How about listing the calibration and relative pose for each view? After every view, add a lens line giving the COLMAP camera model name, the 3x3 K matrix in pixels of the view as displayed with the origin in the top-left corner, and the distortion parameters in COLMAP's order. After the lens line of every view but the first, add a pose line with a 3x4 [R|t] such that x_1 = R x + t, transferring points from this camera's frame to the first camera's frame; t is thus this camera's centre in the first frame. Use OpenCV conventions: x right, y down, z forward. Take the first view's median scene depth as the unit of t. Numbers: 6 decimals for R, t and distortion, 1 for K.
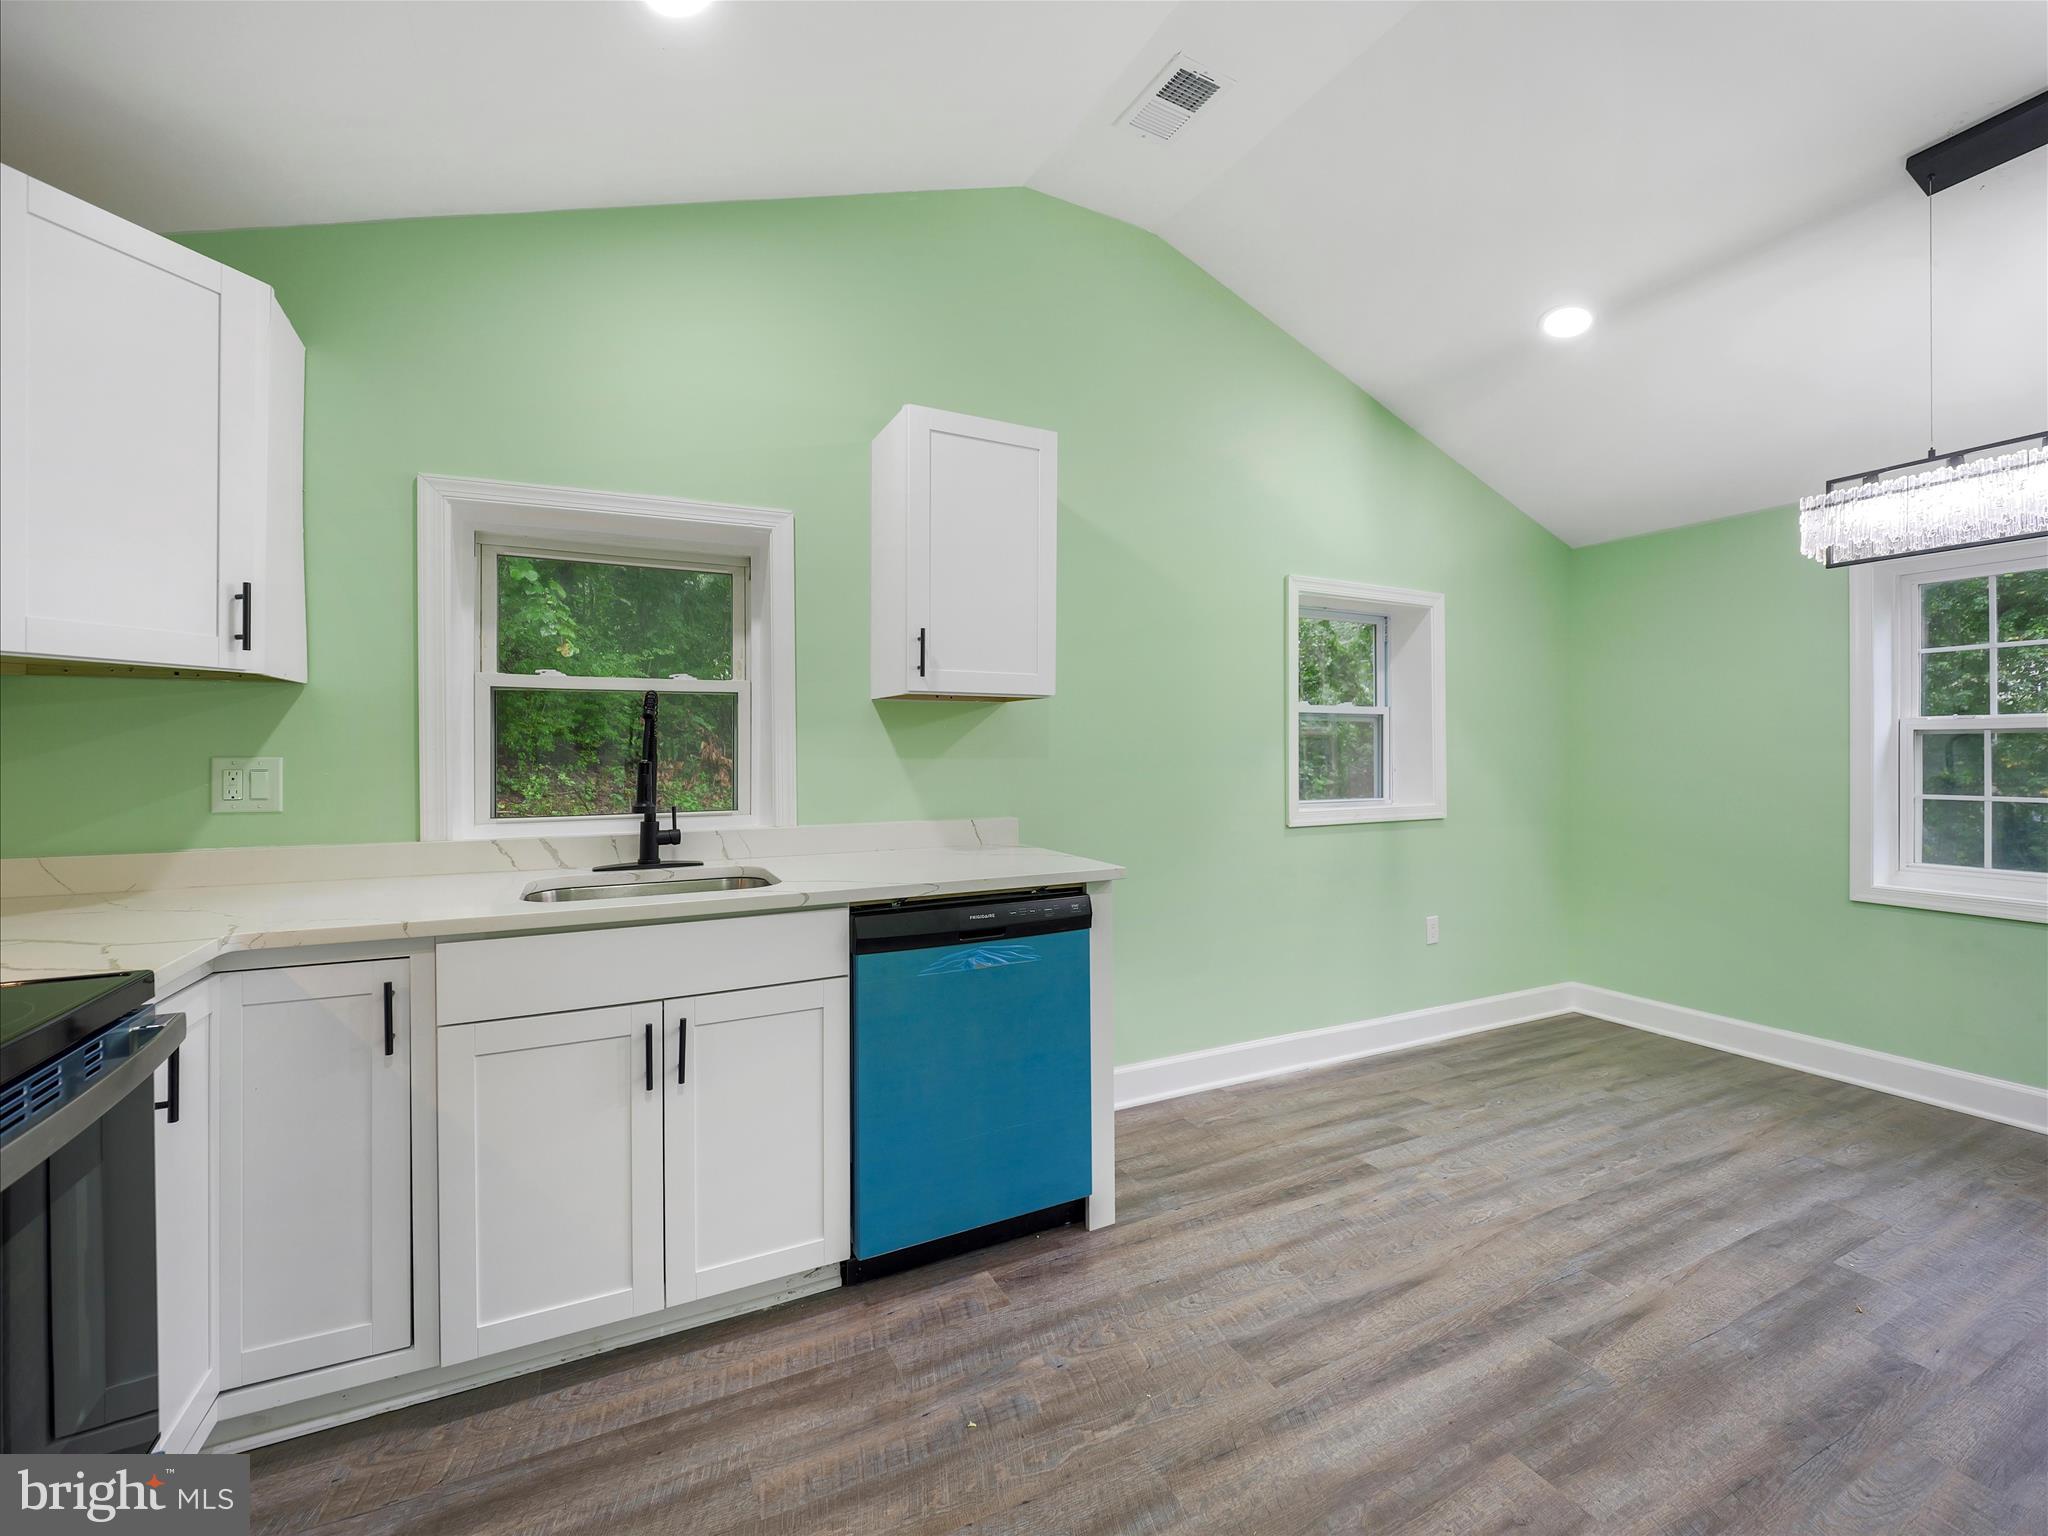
lens RADIAL K [[858.8, 0, 1029.0], [0, 858.8, 756.5], [0, 0, 1]] dist [-0.000864, 0.000551]
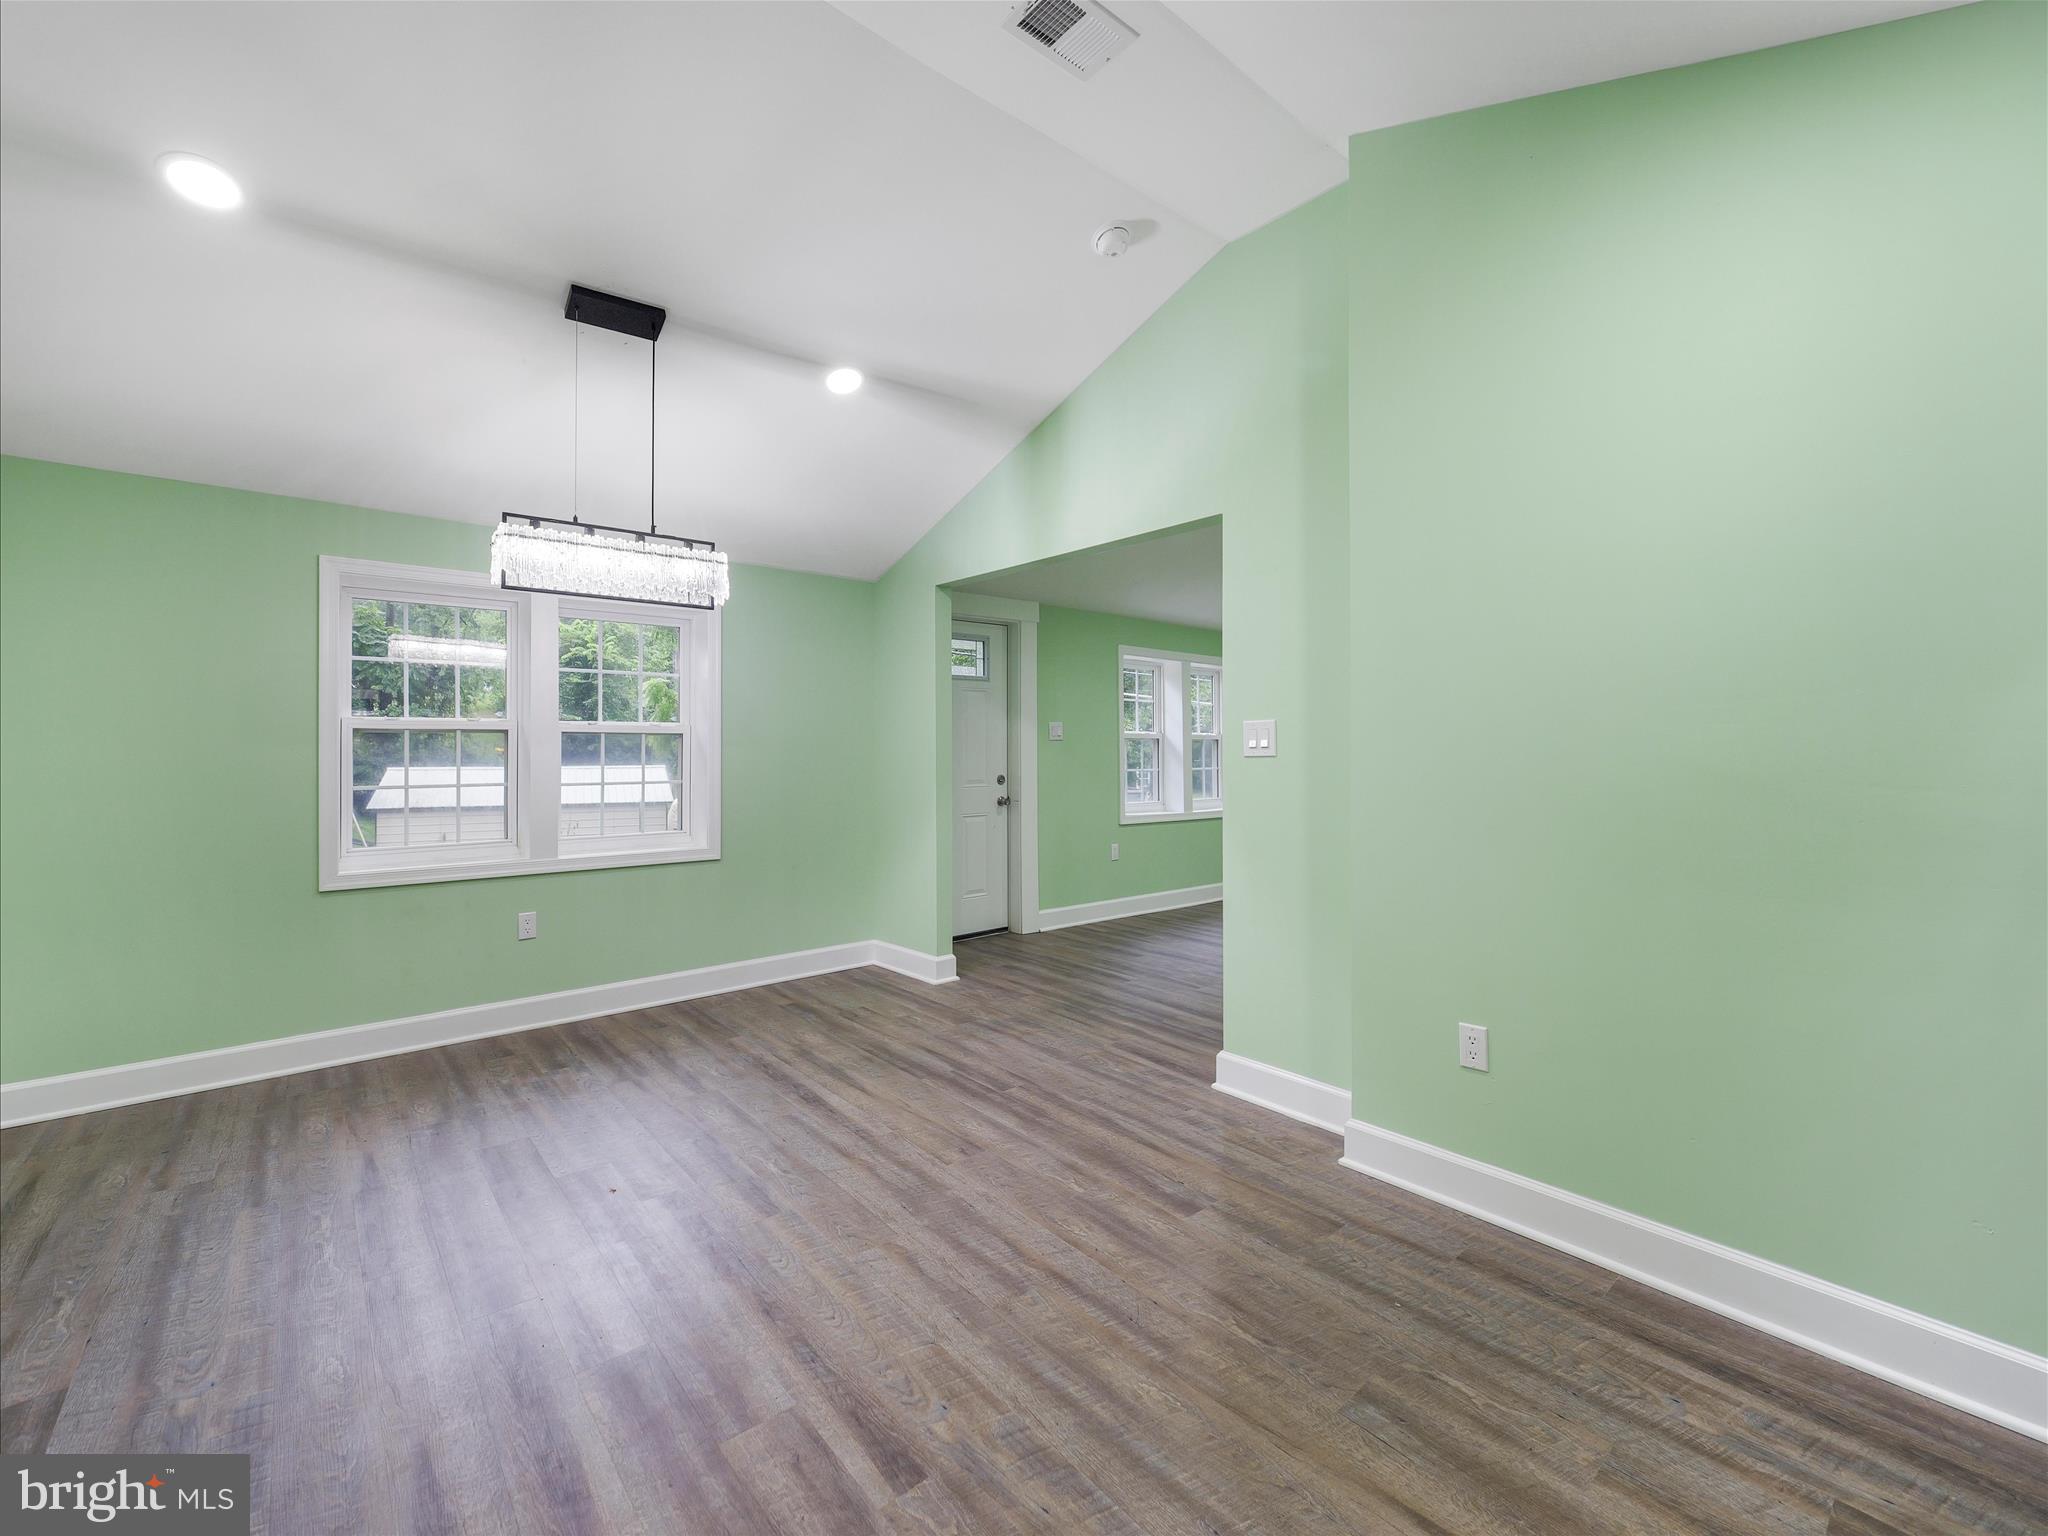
lens RADIAL K [[859.9, 0, 1014.2], [0, 859.9, 740.0], [0, 0, 1]] dist [-0.002623, -0.000057]
pose [[-0.220377, 0.008822, 0.975375, -0.267819], [0.002841, 0.999961, -0.008403, -0.003840], [-0.975411, 0.000919, -0.220394, 0.466149]]
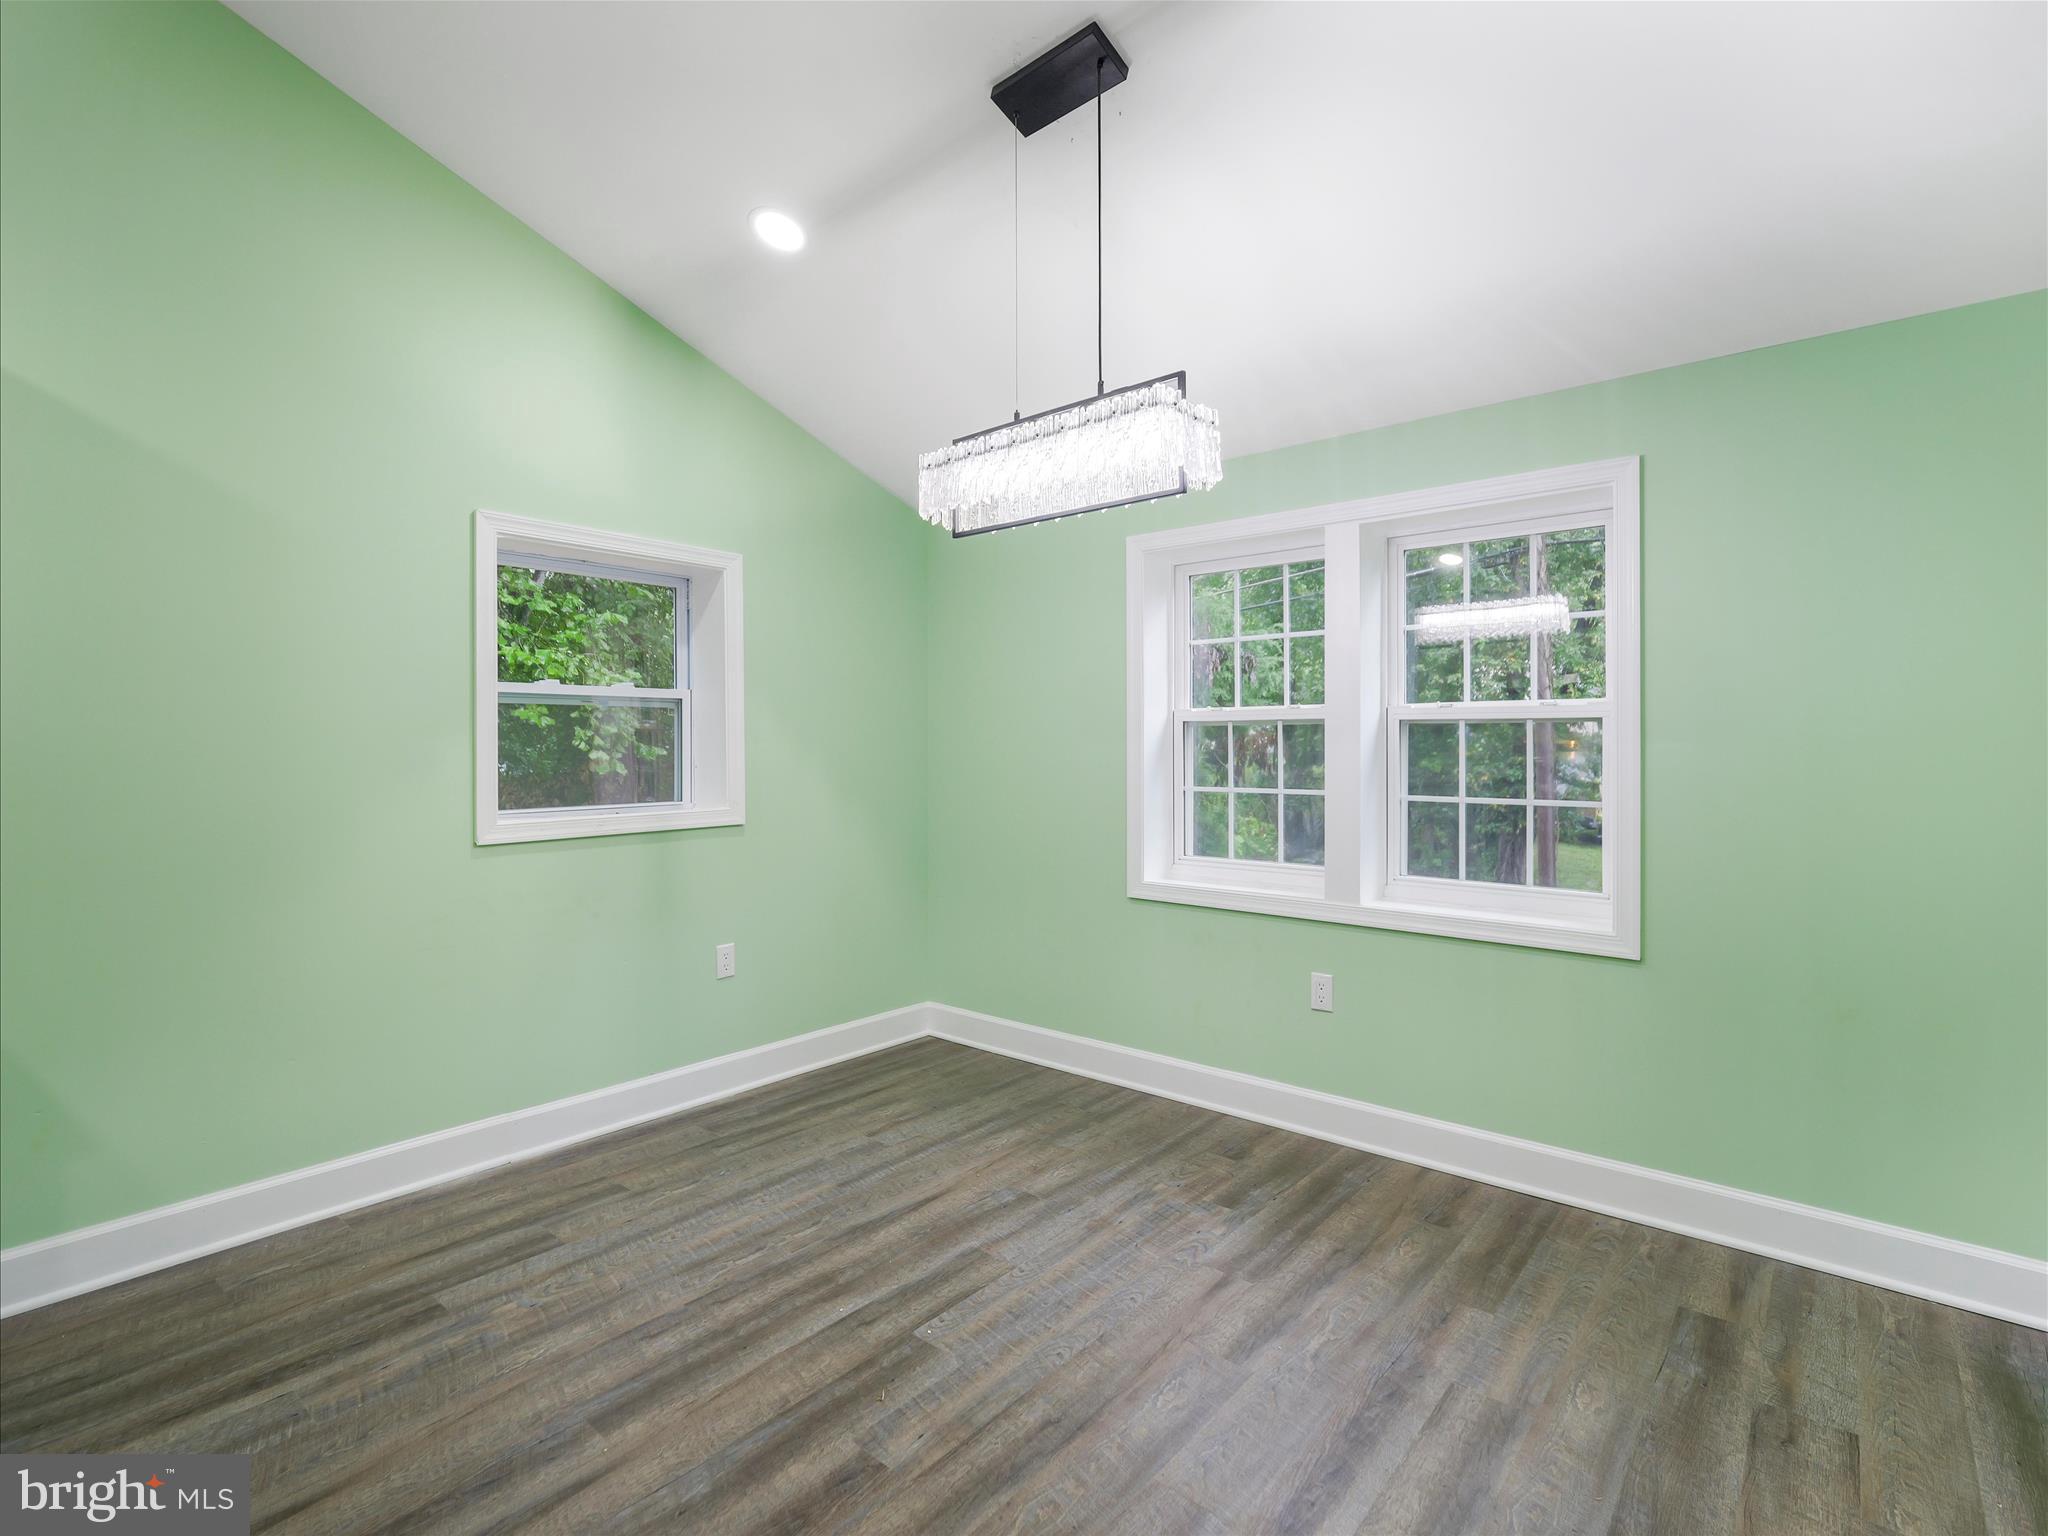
lens RADIAL K [[982.0, 0, 1022.8], [0, 982.0, 746.0], [0, 0, 1]] dist [-0.001963, -0.000172]
pose [[0.924419, -0.001878, 0.381374, 0.482157], [0.002974, 0.999993, -0.002286, -0.000906], [-0.381367, 0.003247, 0.924418, 0.027316]]
